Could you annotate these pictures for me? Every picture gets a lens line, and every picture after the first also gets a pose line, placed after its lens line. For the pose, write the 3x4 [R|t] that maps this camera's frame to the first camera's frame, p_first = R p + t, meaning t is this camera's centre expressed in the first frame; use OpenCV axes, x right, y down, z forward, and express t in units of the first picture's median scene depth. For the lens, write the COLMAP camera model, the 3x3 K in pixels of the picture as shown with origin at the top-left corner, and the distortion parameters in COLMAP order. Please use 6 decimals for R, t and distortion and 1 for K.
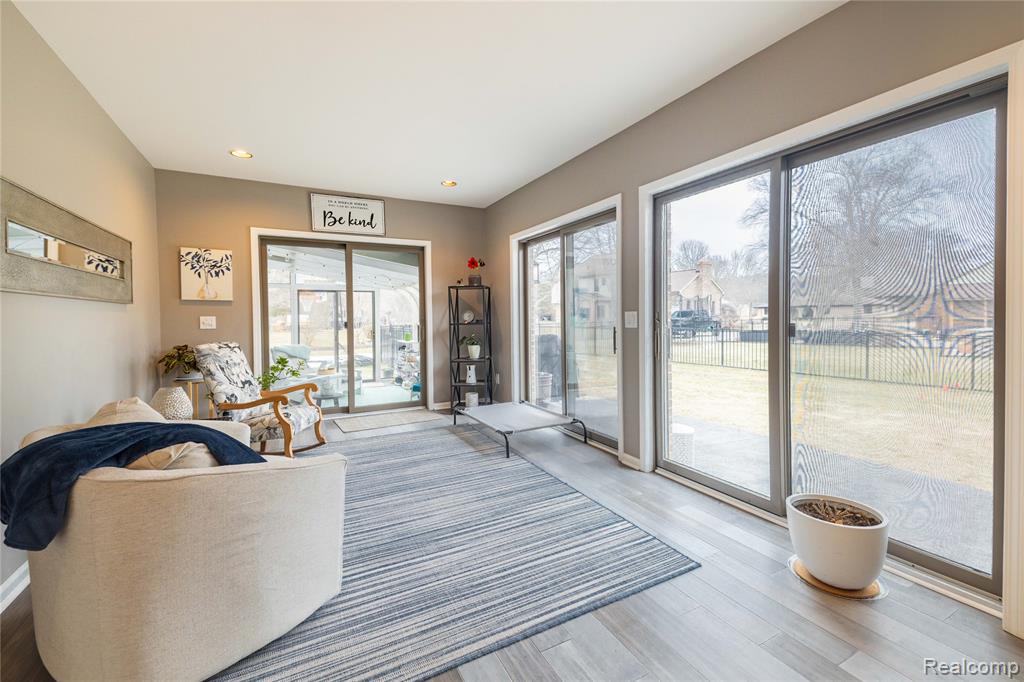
lens RADIAL K [[420.2, 0, 513.6], [0, 420.2, 336.1], [0, 0, 1]] dist [0.021494, -0.000227]
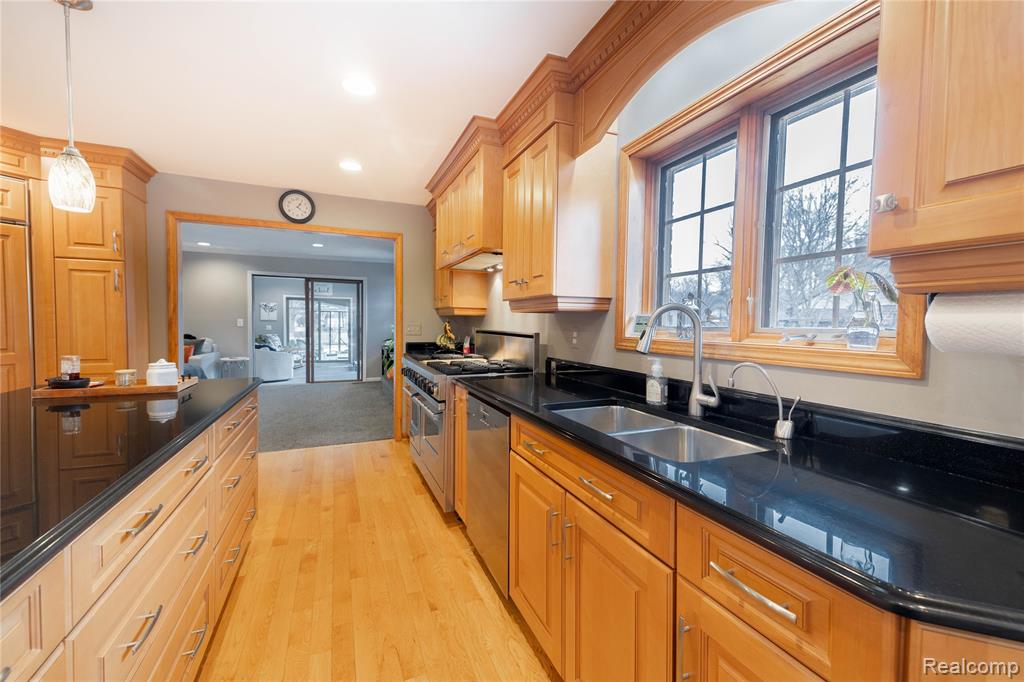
lens RADIAL K [[418.1, 0, 504.9], [0, 418.1, 339.8], [0, 0, 1]] dist [0.021741, -0.000366]
pose [[0.993855, 0.023855, -0.108087, 1.172395], [-0.024616, 0.999681, -0.005720, 0.027736], [0.107916, 0.008345, 0.994125, -1.647148]]
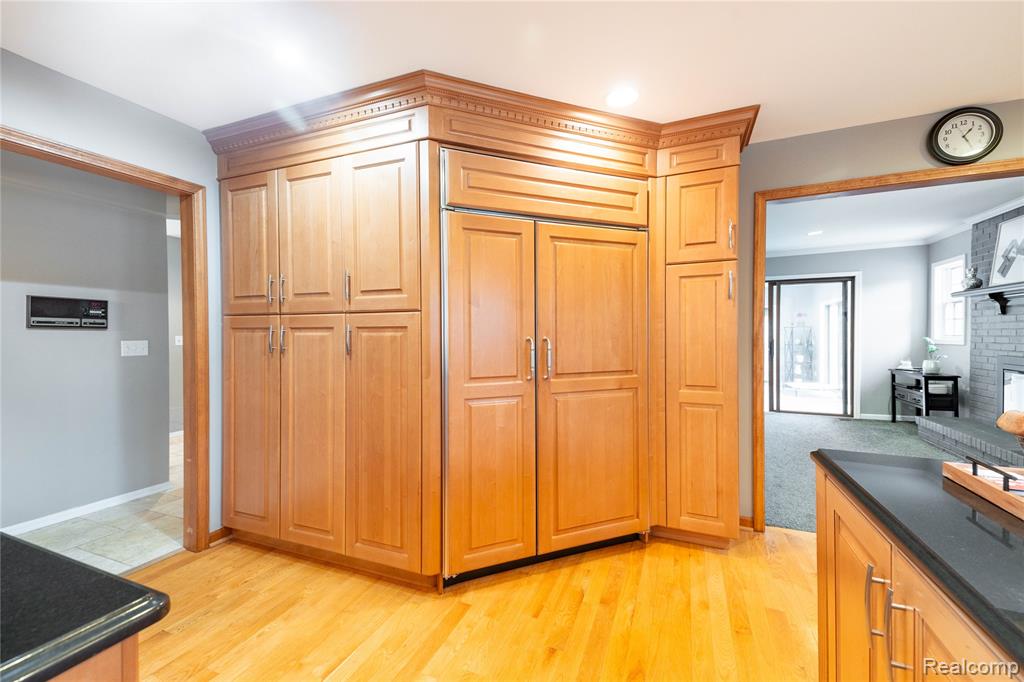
lens RADIAL K [[418.1, 0, 504.9], [0, 418.1, 339.8], [0, 0, 1]] dist [0.021741, -0.000366]
pose [[0.609030, 0.017886, -0.792945, 0.750219], [-0.040497, 0.999143, -0.008568, 0.026536], [0.792113, 0.037330, 0.609232, -1.572117]]
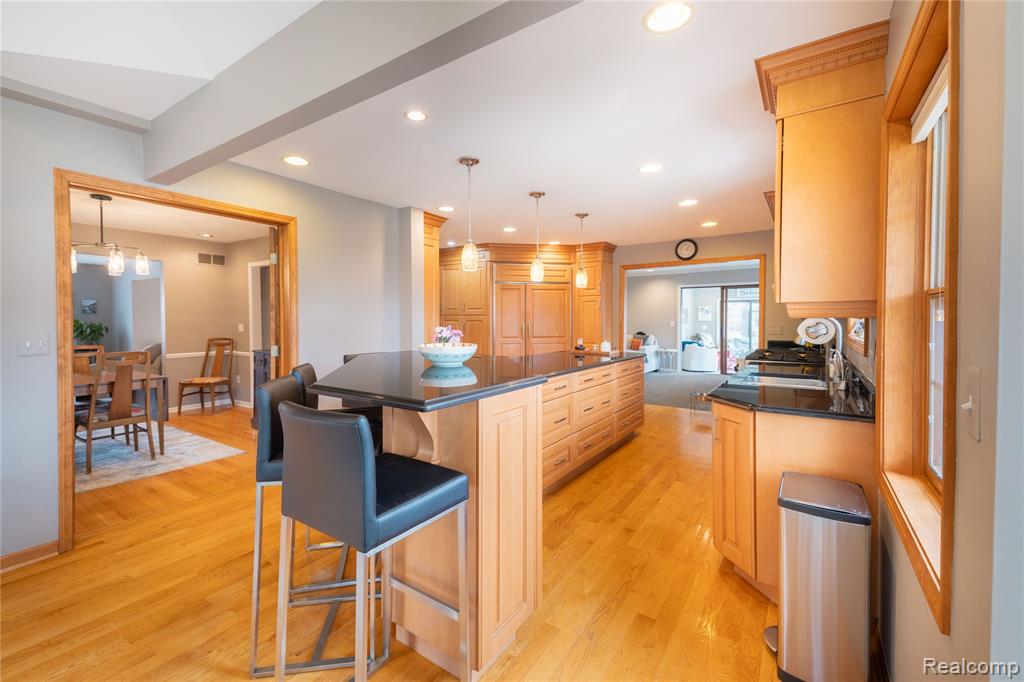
lens RADIAL K [[432.2, 0, 512.6], [0, 432.2, 327.2], [0, 0, 1]] dist [0.023708, -0.000082]
pose [[0.470552, 0.023735, -0.882053, 1.588187], [-0.045316, 0.998969, 0.002706, 0.026889], [0.881208, 0.038698, 0.471142, -1.945913]]
